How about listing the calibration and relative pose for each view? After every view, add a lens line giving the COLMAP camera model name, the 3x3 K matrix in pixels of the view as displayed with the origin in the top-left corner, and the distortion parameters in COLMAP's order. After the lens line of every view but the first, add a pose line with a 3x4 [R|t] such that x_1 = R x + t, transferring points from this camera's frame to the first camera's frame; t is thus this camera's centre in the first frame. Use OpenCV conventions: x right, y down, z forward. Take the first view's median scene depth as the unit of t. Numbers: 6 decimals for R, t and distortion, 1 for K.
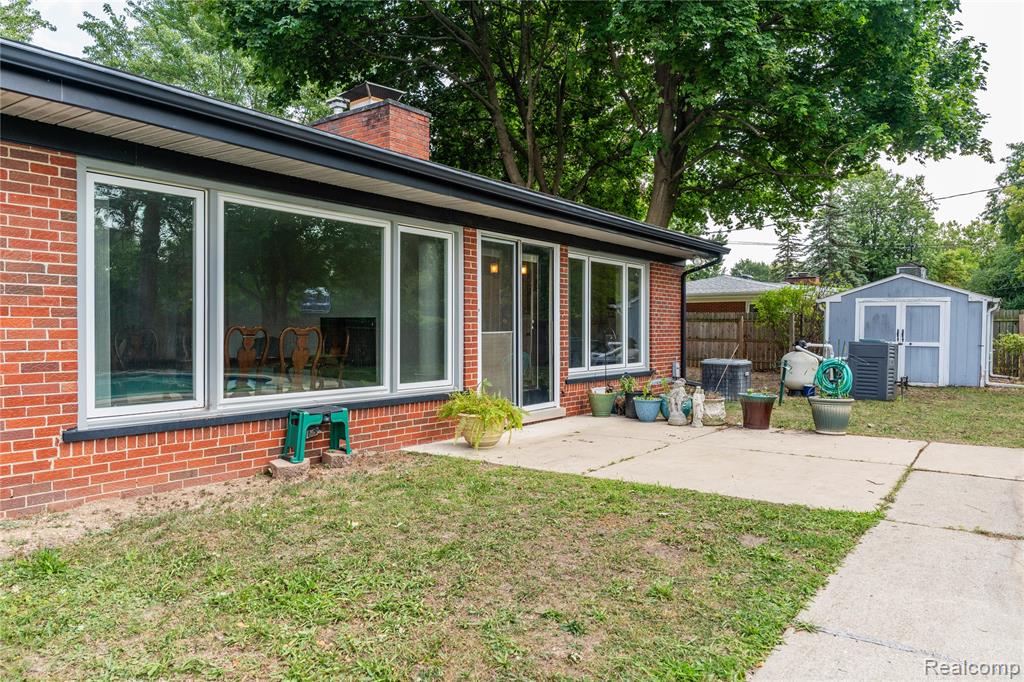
lens RADIAL K [[707.4, 0, 516.9], [0, 707.4, 343.1], [0, 0, 1]] dist [-0.005847, -0.010297]
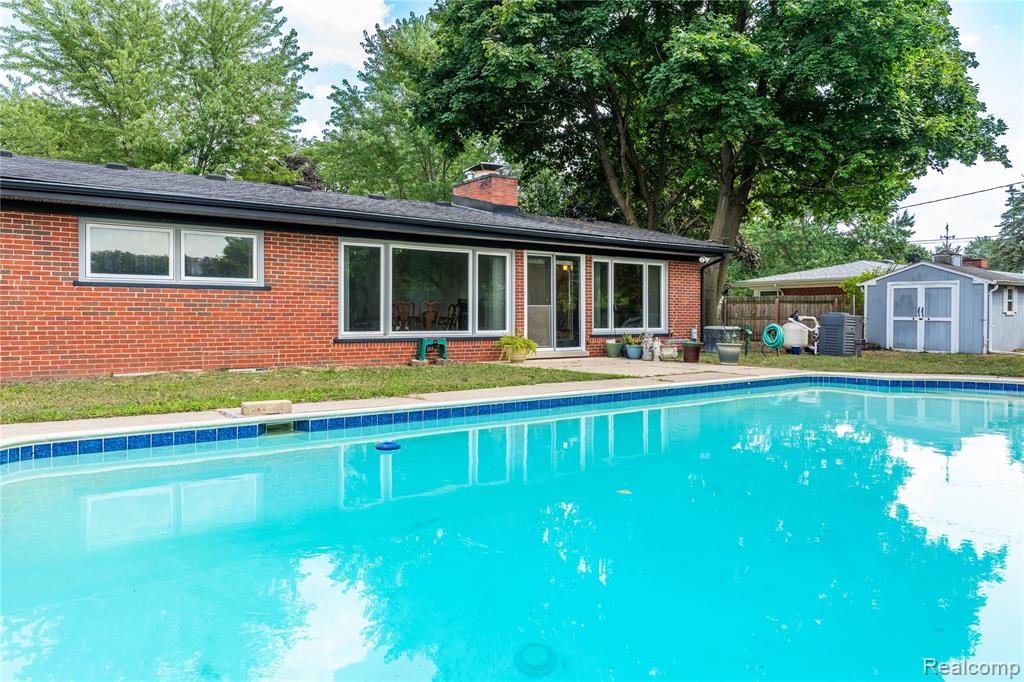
lens RADIAL K [[707.4, 0, 505.0], [0, 707.4, 333.8], [0, 0, 1]] dist [-0.005847, -0.010297]
pose [[0.954607, 0.006646, -0.297795, 0.383869], [-0.005363, 0.999972, 0.005125, 0.042753], [0.297821, -0.003295, 0.954616, -0.675400]]
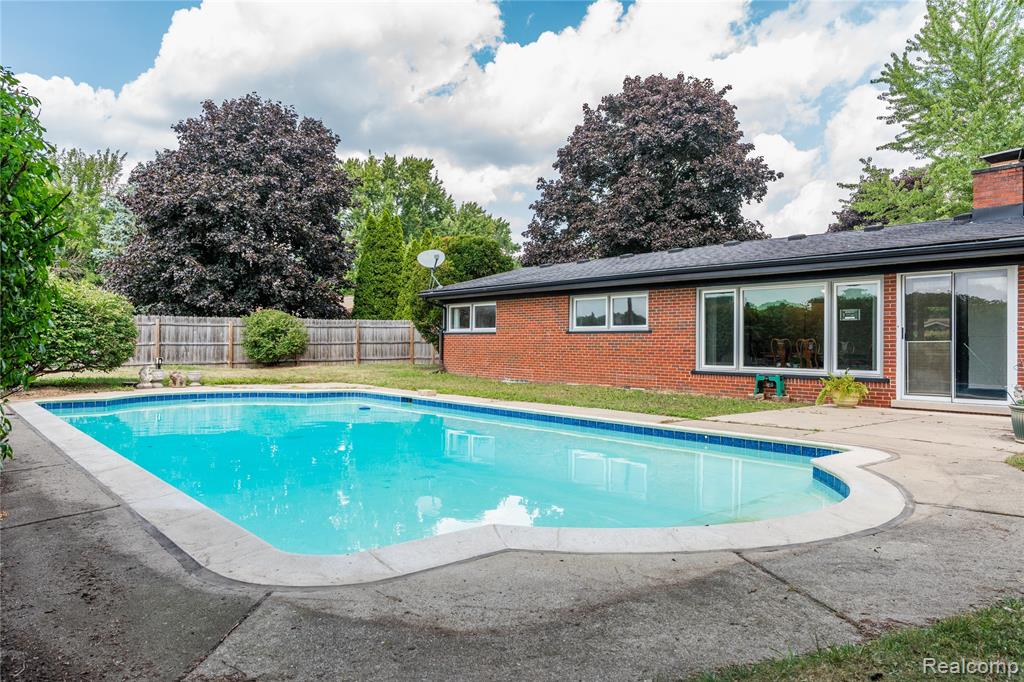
lens RADIAL K [[707.4, 0, 517.7], [0, 707.4, 340.2], [0, 0, 1]] dist [-0.005847, -0.010297]
pose [[-0.253257, -0.026383, -0.967039, 1.365645], [-0.041105, 0.999019, -0.016491, 0.034771], [0.966525, 0.035574, -0.254093, 0.508767]]
